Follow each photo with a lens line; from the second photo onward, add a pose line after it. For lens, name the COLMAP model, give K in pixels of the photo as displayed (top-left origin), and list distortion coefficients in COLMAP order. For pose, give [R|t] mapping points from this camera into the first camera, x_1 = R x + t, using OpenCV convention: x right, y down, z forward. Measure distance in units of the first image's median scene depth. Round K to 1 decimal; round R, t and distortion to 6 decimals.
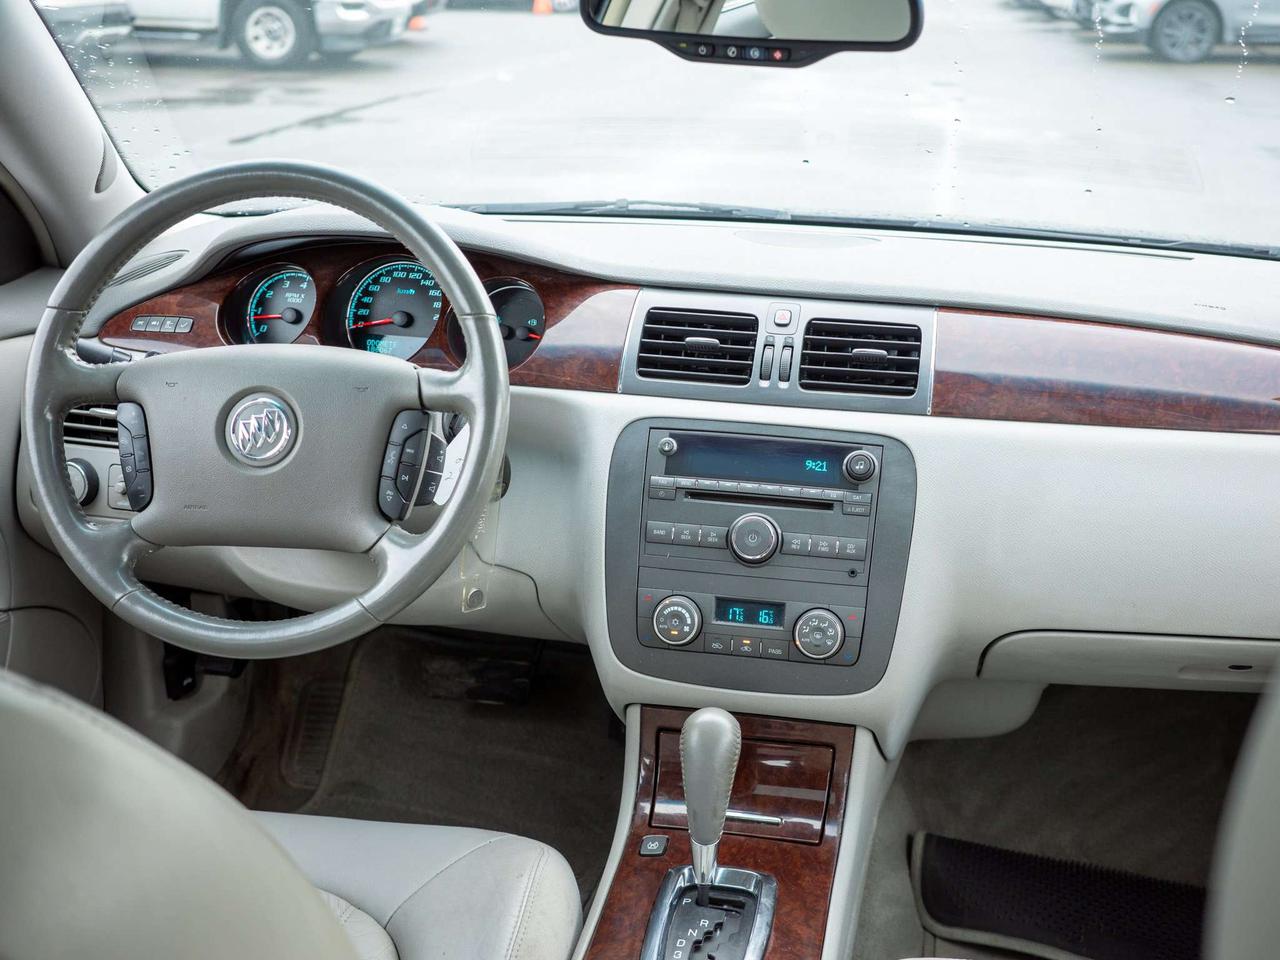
lens RADIAL K [[1680.6, 0, 687.1], [0, 1680.6, 503.8], [0, 0, 1]] dist [0.062149, 0.000000]
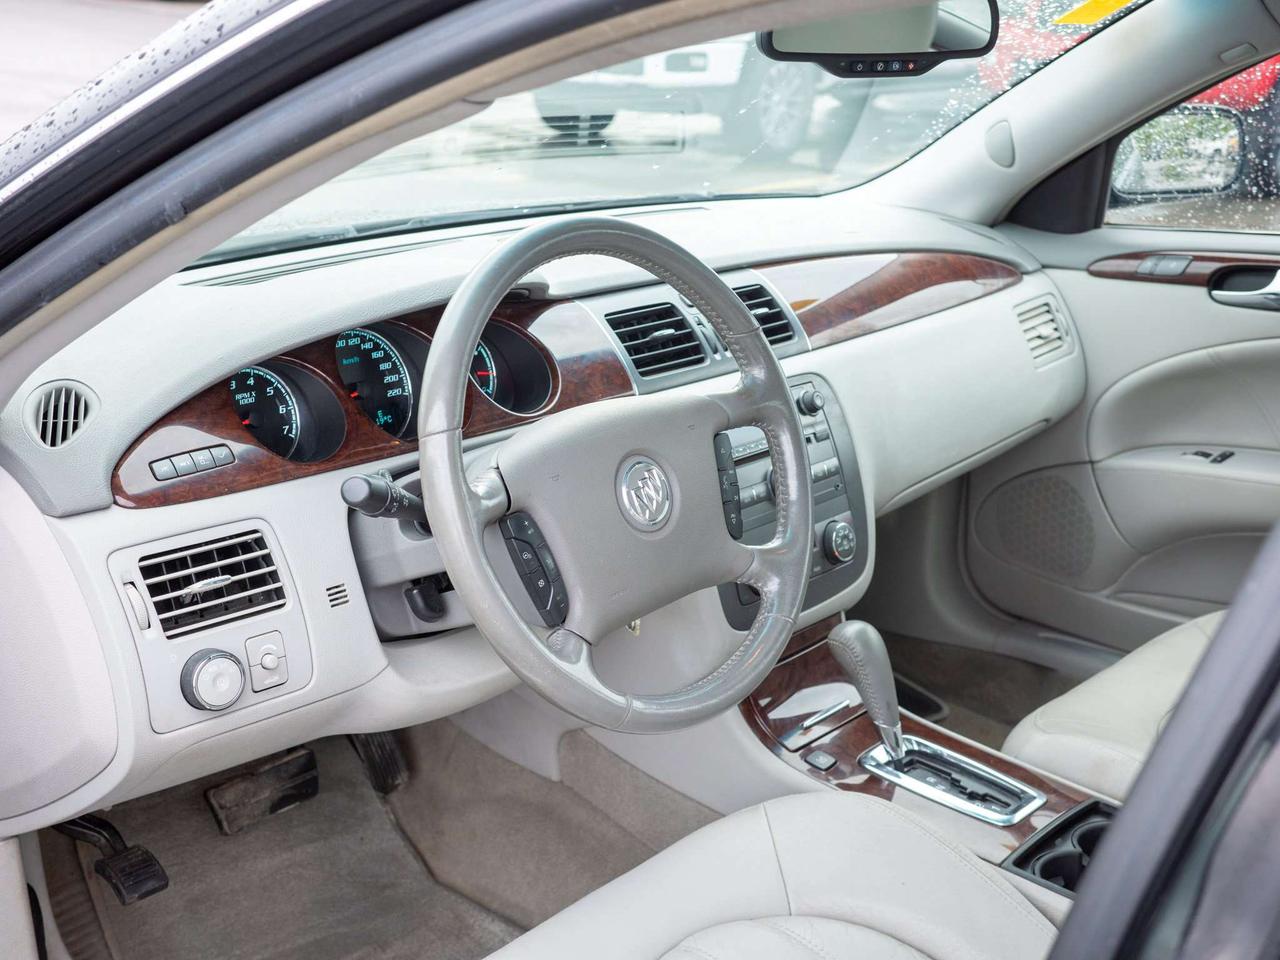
lens RADIAL K [[1680.6, 0, 648.0], [0, 1680.6, 483.2], [0, 0, 1]] dist [0.062149, 0.000000]
pose [[0.521042, -0.273839, 0.808410, -0.937461], [0.265511, 0.952146, 0.151399, -0.177896], [-0.811183, 0.135757, 0.568816, 0.413190]]
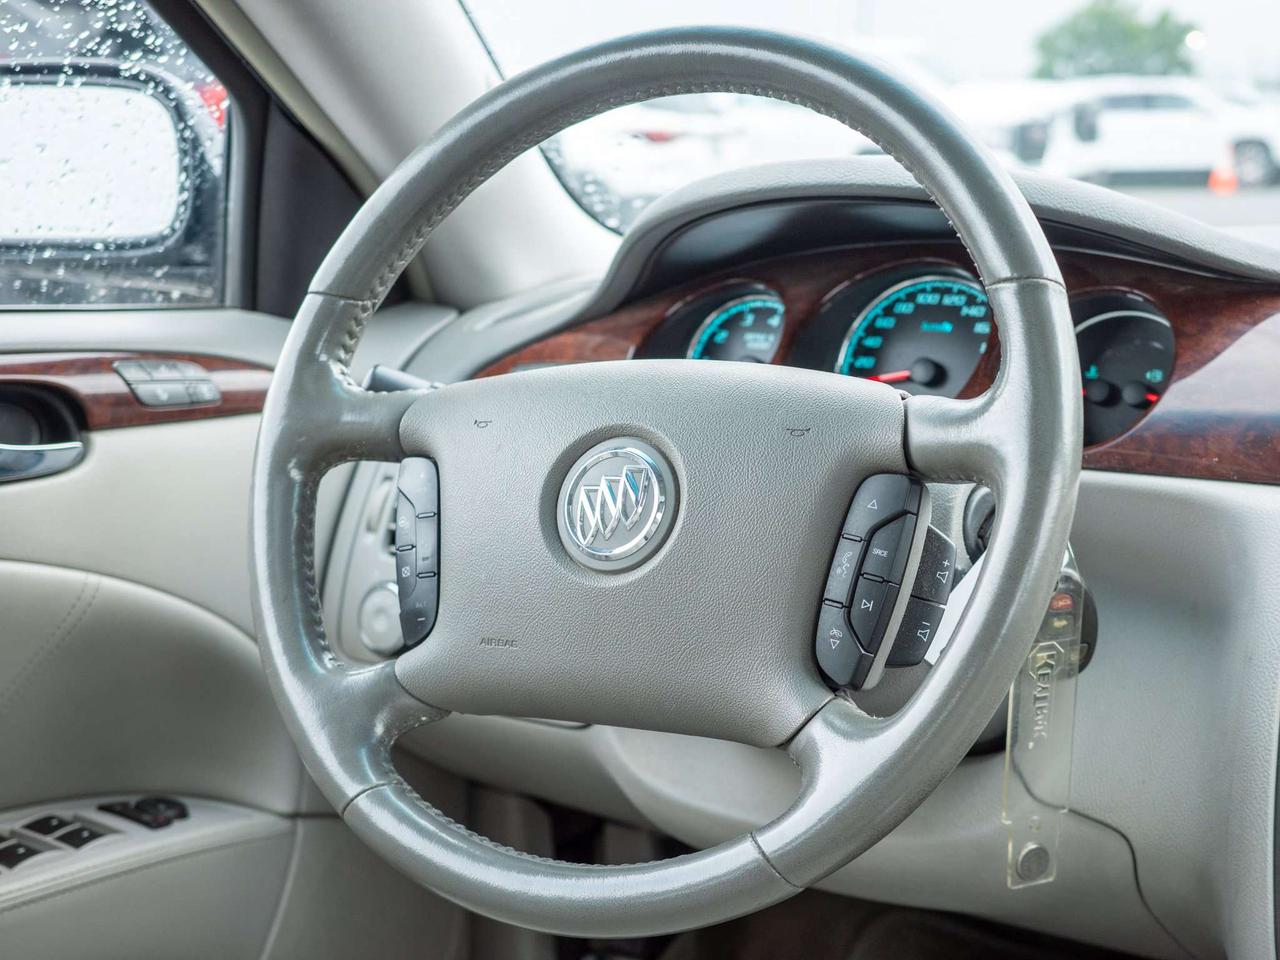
lens RADIAL K [[1928.4, 0, 659.4], [0, 1928.4, 504.6], [0, 0, 1]] dist [0.020205, 0.000000]
pose [[0.934339, 0.031290, -0.355008, -0.018705], [-0.079682, 0.989262, -0.122521, 0.028309], [0.347362, 0.142764, 0.926800, 0.397990]]
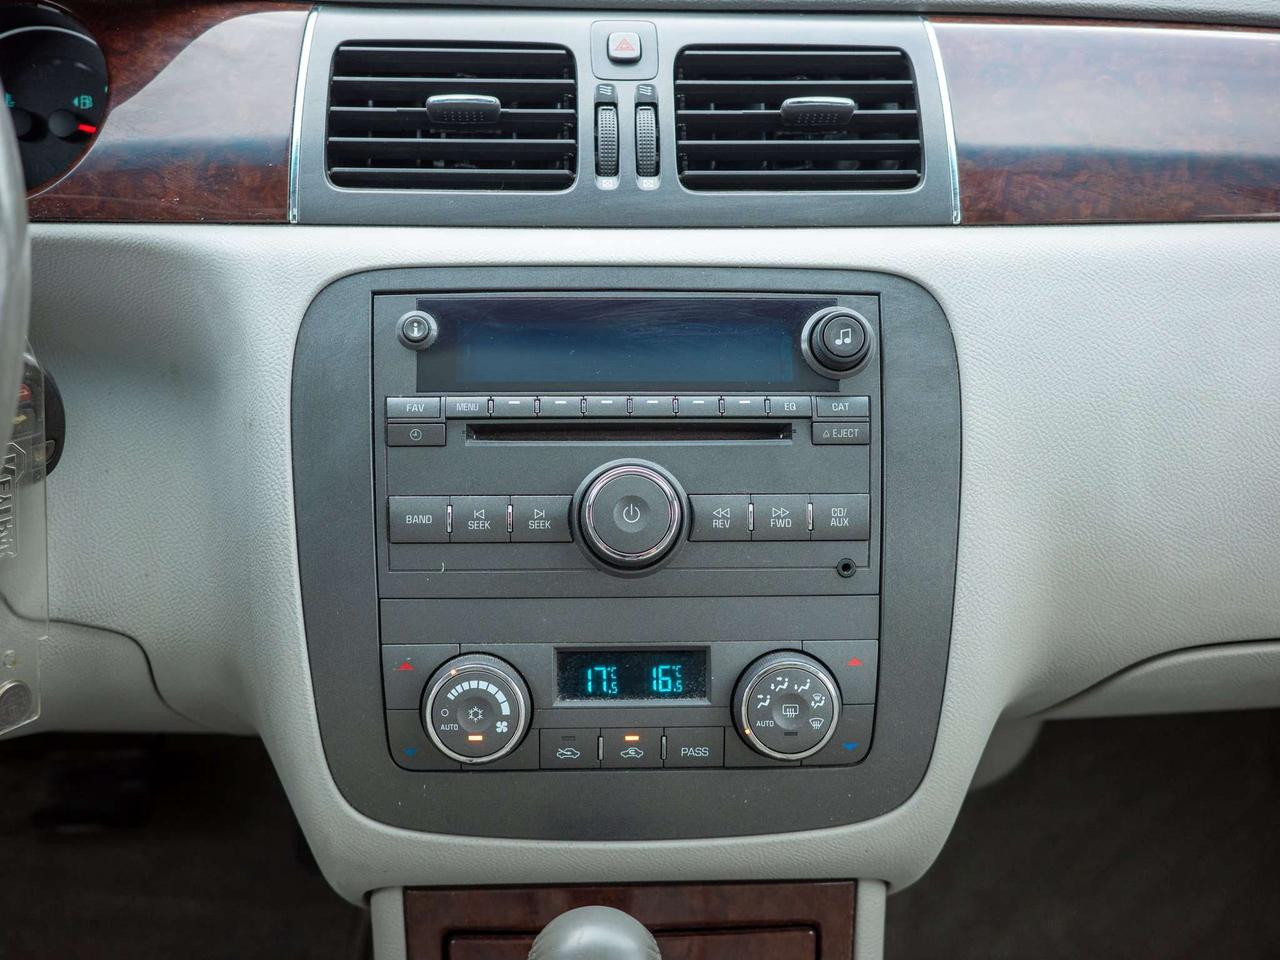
lens RADIAL K [[1680.6, 0, 640.9], [0, 1680.6, 488.7], [0, 0, 1]] dist [0.062149, 0.000000]
pose [[0.975834, -0.090540, 0.198874, -0.047552], [0.083855, 0.995601, 0.041801, -0.005185], [-0.201783, -0.024114, 0.979133, 0.544425]]
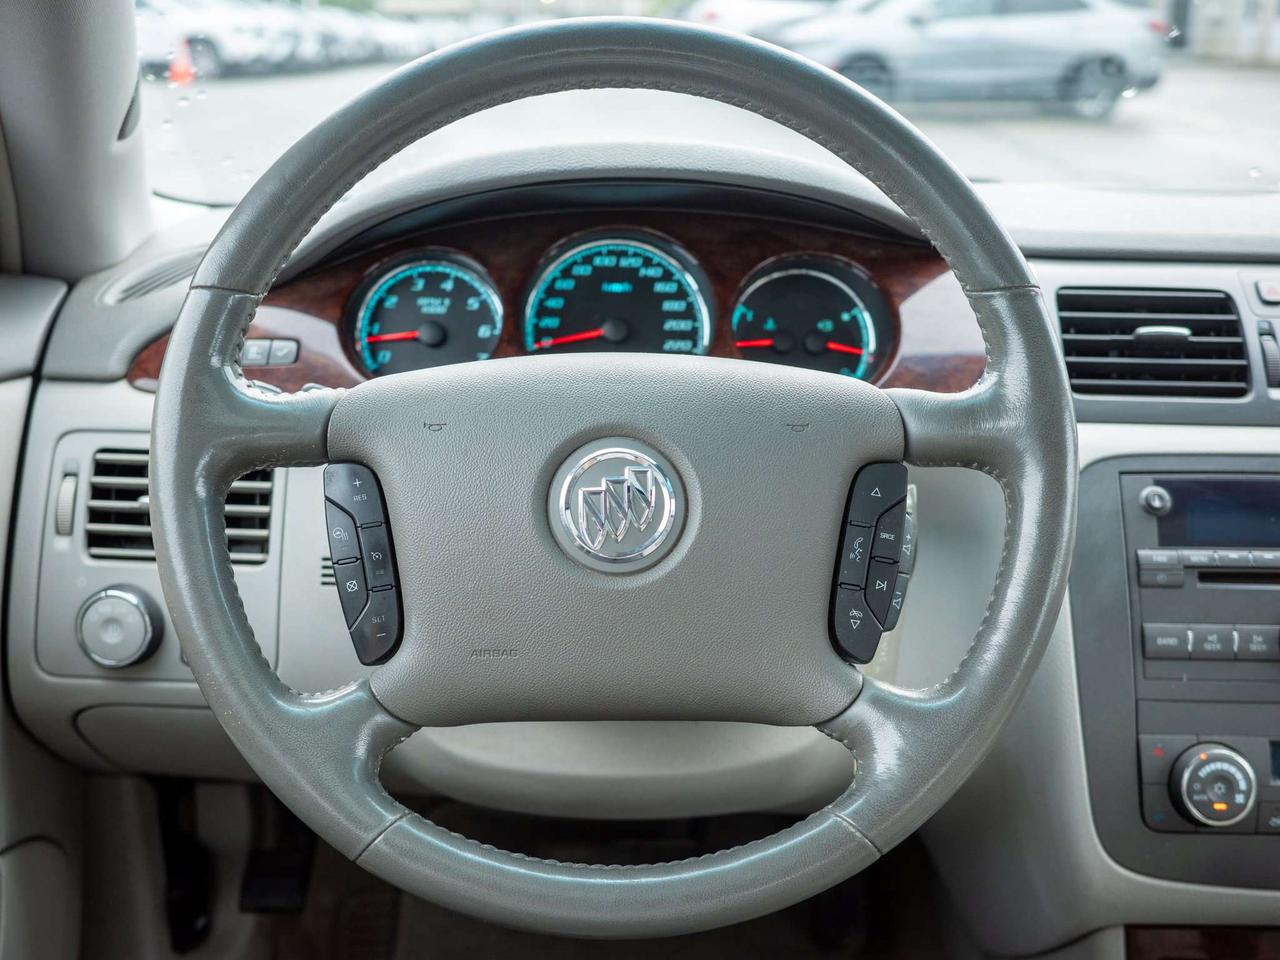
lens RADIAL K [[1680.6, 0, 638.3], [0, 1680.6, 491.8], [0, 0, 1]] dist [0.062149, 0.000000]
pose [[0.982110, -0.055752, 0.179865, -0.312692], [0.065580, 0.996636, -0.049159, -0.019525], [-0.176519, 0.060075, 0.982462, 0.427440]]
